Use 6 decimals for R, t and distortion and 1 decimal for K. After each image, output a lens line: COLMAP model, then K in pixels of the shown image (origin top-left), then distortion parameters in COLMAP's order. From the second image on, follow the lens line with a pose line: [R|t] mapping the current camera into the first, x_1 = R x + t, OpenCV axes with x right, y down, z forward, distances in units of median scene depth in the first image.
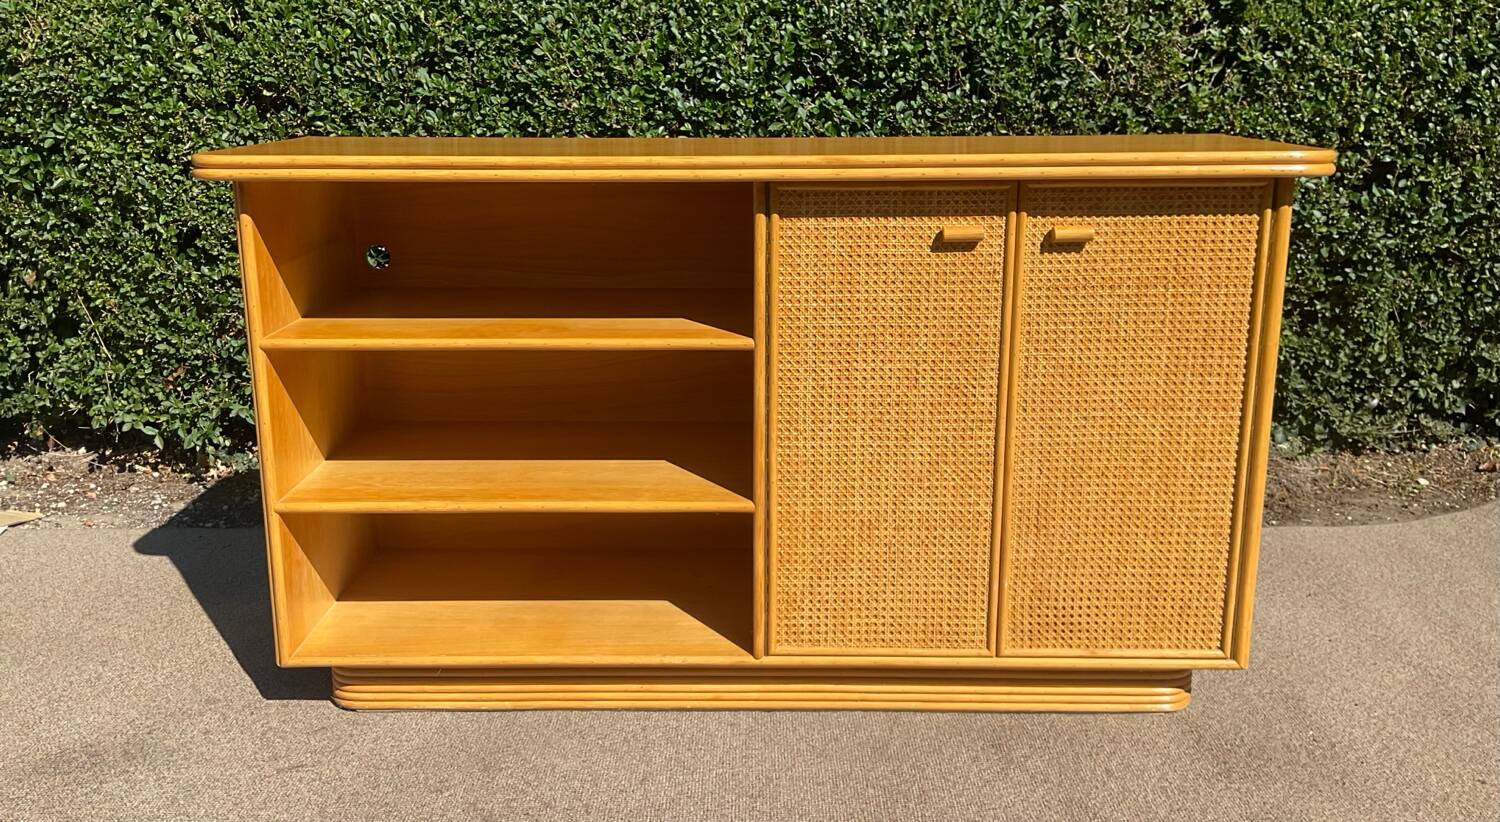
lens RADIAL K [[1244.7, 0, 743.5], [0, 1244.7, 375.1], [0, 0, 1]] dist [0.130637, -0.289421]
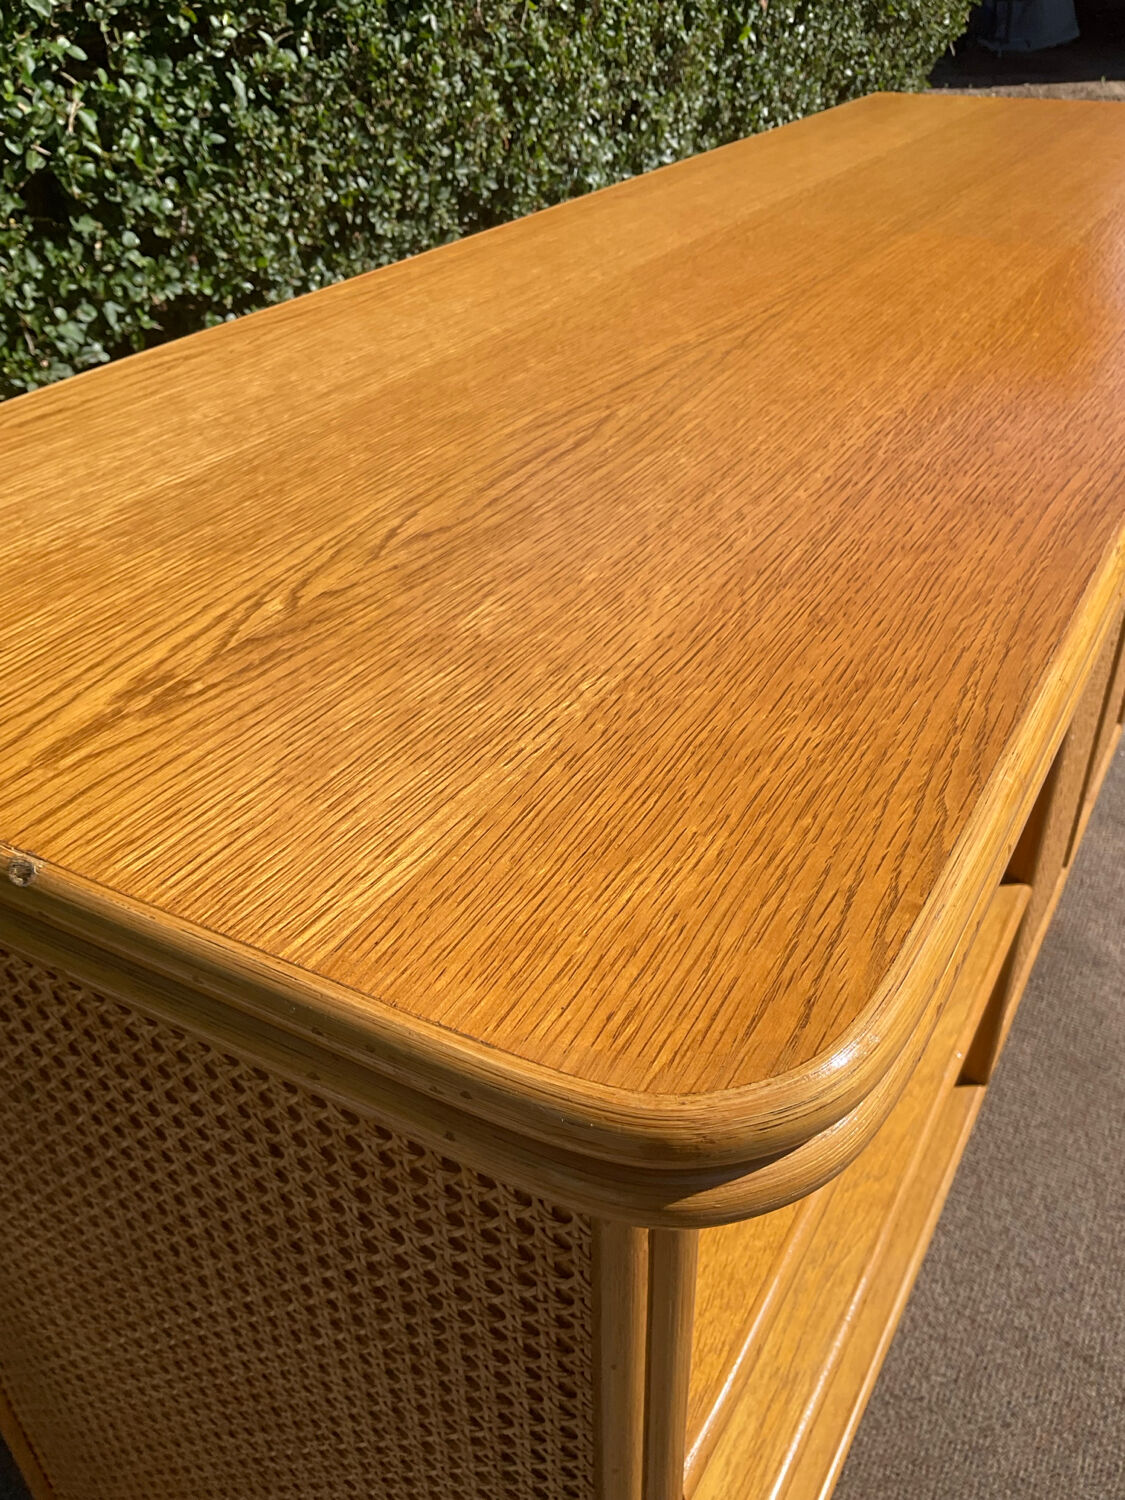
lens RADIAL K [[1257.6, 0, 555.4], [0, 1257.6, 749.3], [0, 0, 1]] dist [-0.021562, 0.004922]
pose [[0.486201, -0.489216, 0.724069, -0.436254], [0.224459, 0.870715, 0.437577, -0.228336], [-0.844528, -0.050226, 0.533151, 0.789335]]
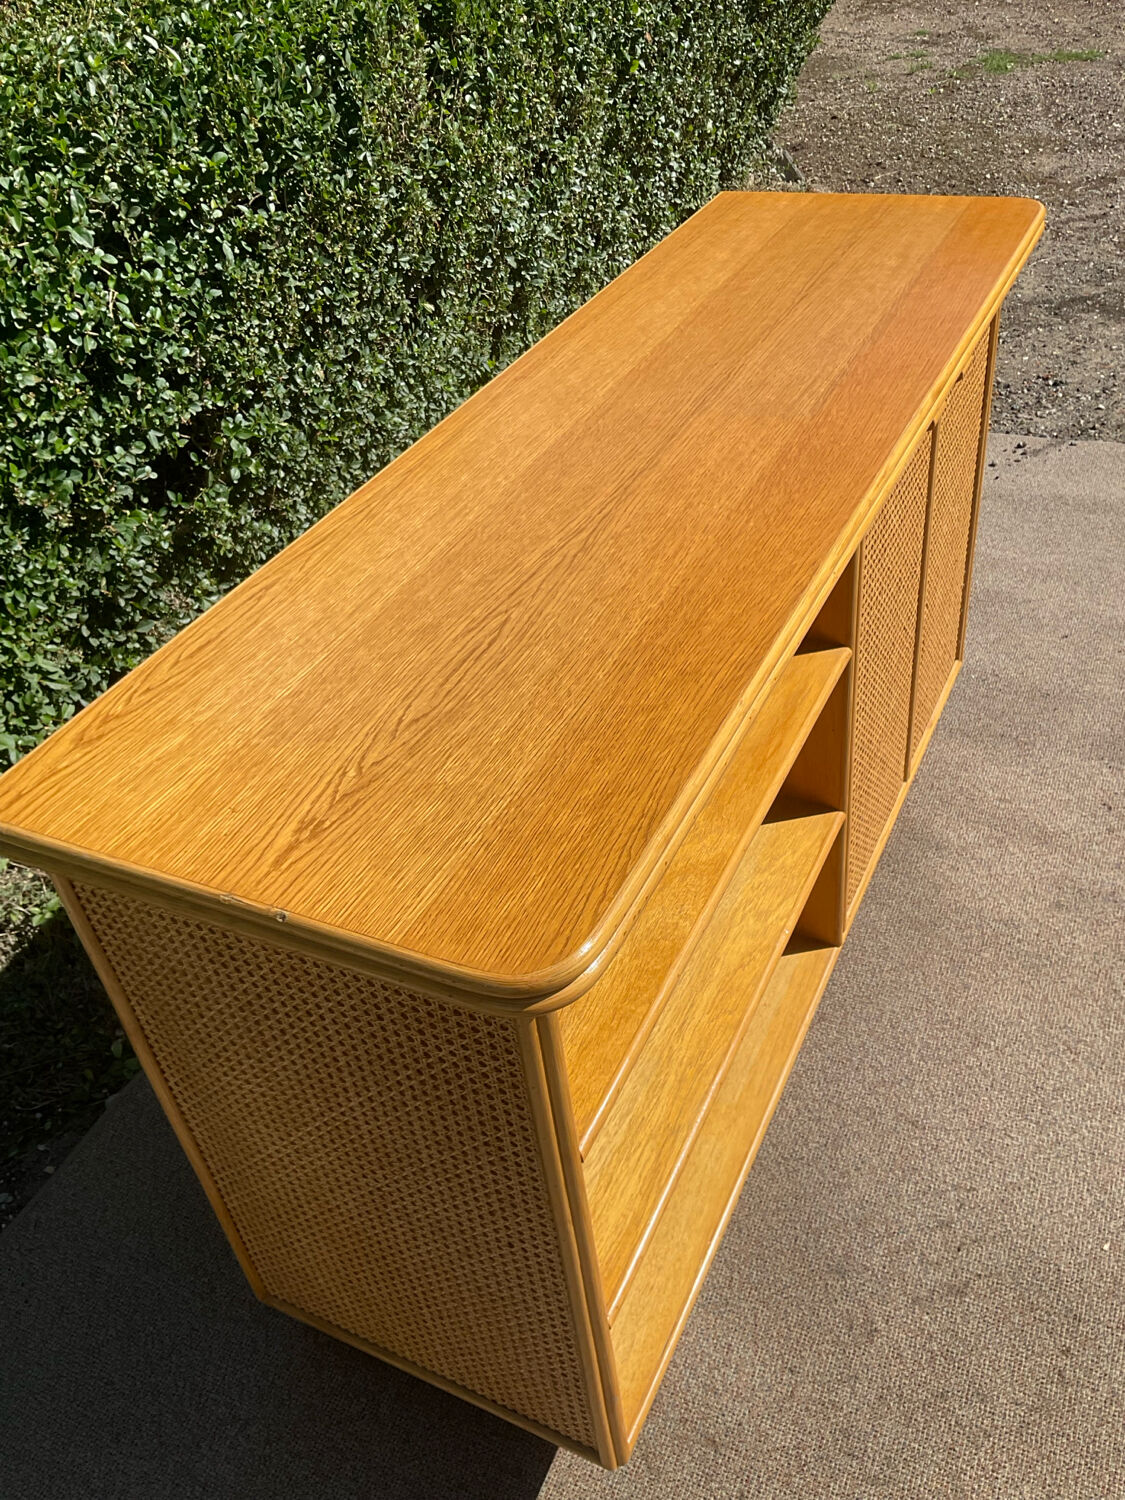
lens RADIAL K [[1243.8, 0, 559.0], [0, 1243.8, 742.6], [0, 0, 1]] dist [0.031014, -0.056934]
pose [[0.431759, -0.588224, 0.683796, -0.563416], [0.309449, 0.808686, 0.500268, -0.376987], [-0.847246, -0.004395, 0.531183, 0.640776]]
